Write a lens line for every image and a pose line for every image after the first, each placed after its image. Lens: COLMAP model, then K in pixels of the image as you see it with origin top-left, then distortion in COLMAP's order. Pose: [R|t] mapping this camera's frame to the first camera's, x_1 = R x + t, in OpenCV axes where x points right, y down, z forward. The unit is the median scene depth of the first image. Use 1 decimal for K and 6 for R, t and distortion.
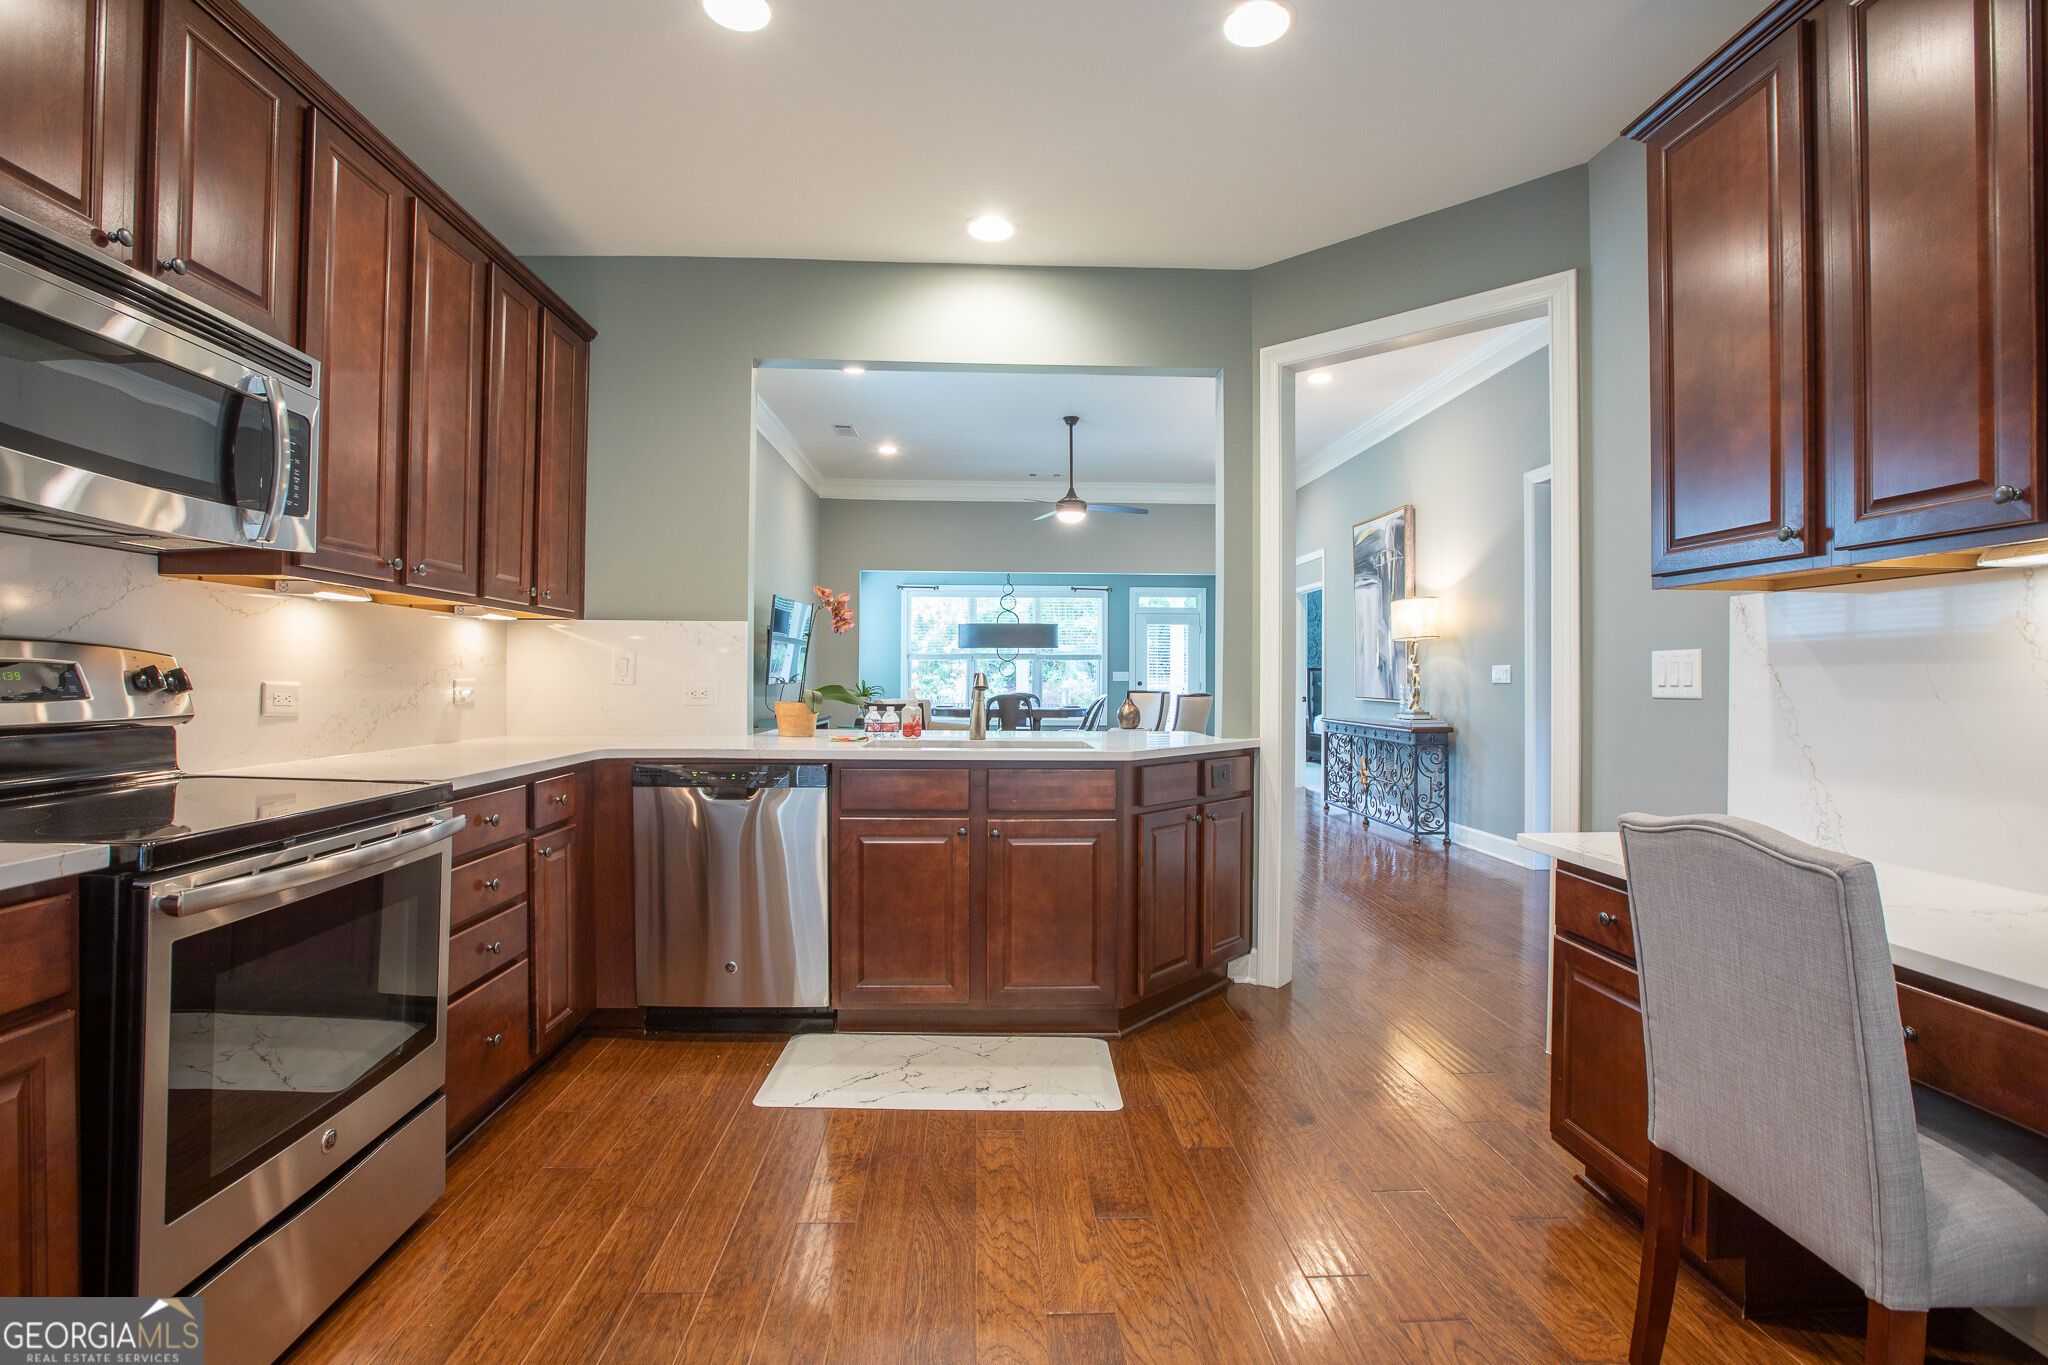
lens RADIAL K [[938.4, 0, 1024.0], [0, 938.4, 682.5], [0, 0, 1]] dist [-0.002150, -0.000091]
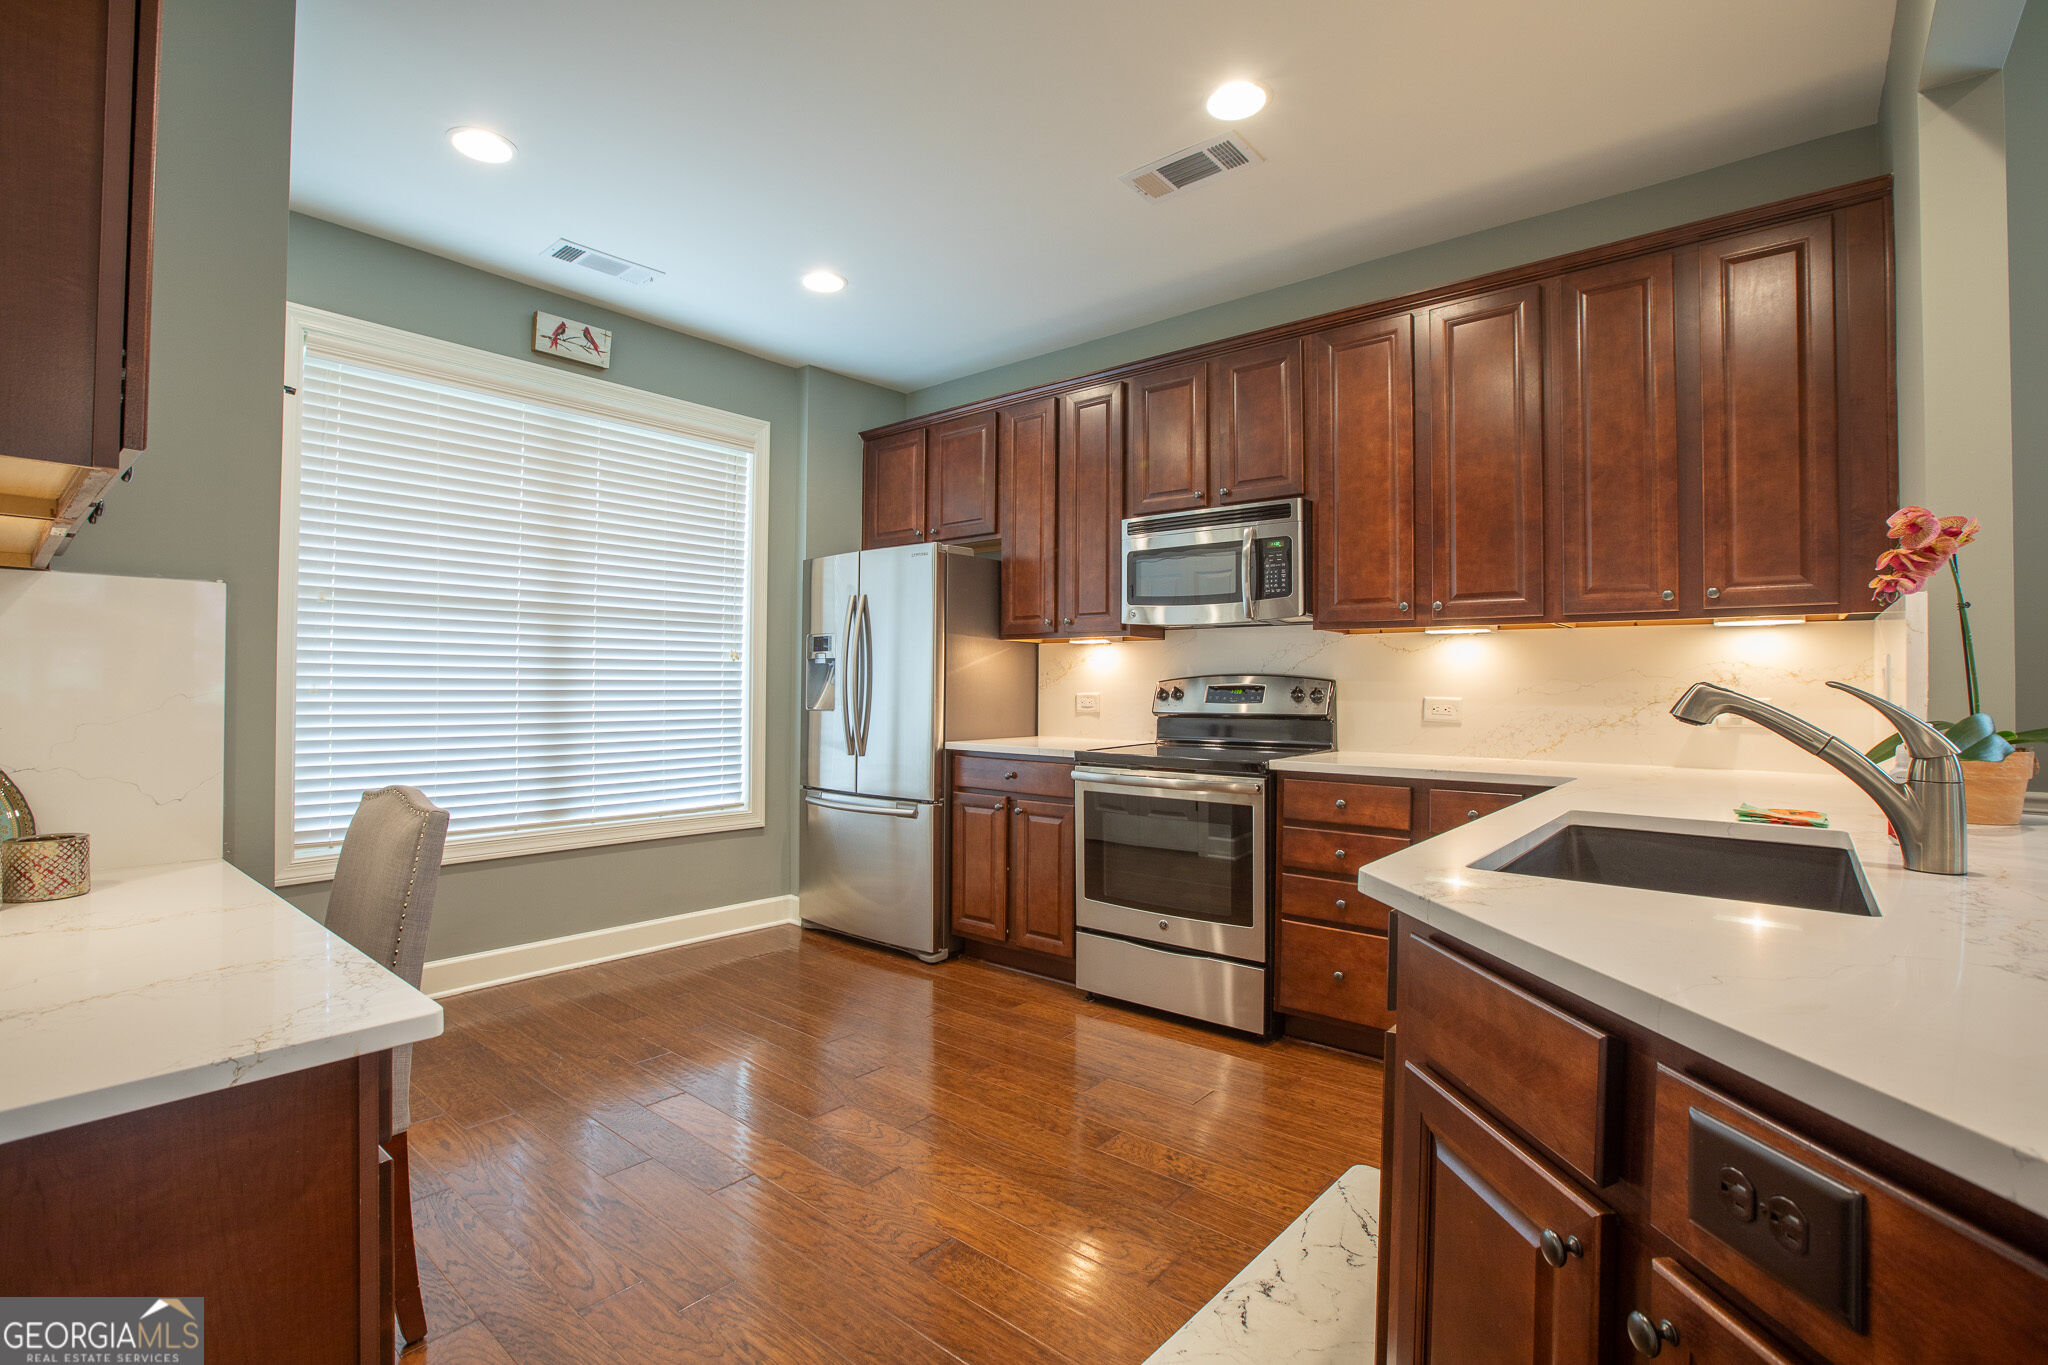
lens RADIAL K [[938.4, 0, 1024.0], [0, 938.4, 682.5], [0, 0, 1]] dist [-0.002150, -0.000091]
pose [[-0.686588, -0.007275, -0.727011, 0.771148], [-0.008400, 0.999963, -0.002073, -0.017475], [0.726999, 0.004683, -0.686623, 1.777068]]
